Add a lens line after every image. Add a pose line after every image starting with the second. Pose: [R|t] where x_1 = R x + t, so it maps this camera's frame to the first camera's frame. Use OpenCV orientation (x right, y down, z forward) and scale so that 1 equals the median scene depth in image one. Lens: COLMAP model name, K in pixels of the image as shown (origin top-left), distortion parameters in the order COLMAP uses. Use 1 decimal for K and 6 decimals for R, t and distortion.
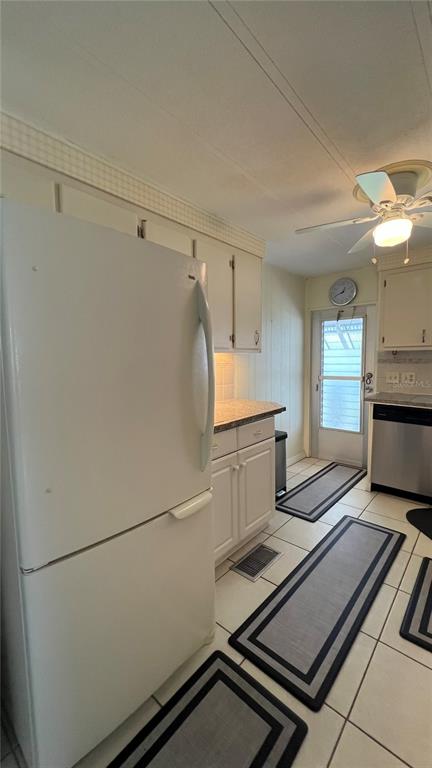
lens RADIAL K [[307.9, 0, 216.7], [0, 307.9, 383.3], [0, 0, 1]] dist [-0.000375, 0.000174]
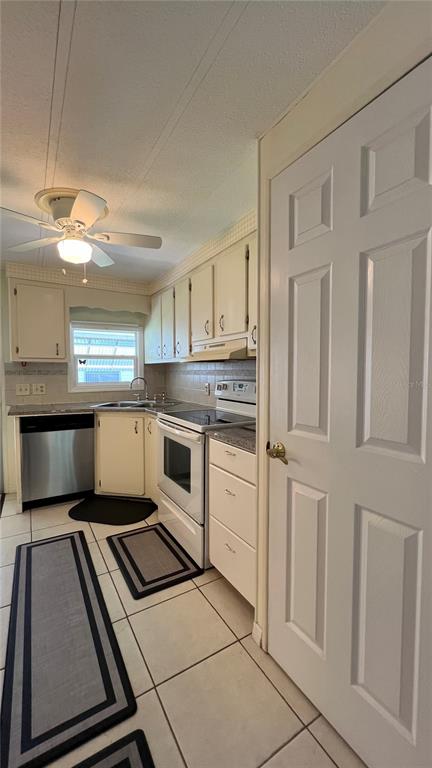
lens RADIAL K [[307.9, 0, 216.9], [0, 307.9, 385.4], [0, 0, 1]] dist [-0.000375, 0.000174]
pose [[0.289812, -0.031910, 0.956552, -0.251206], [0.074210, 0.997184, 0.010781, 0.004653], [-0.954202, 0.067861, 0.291364, 0.180135]]
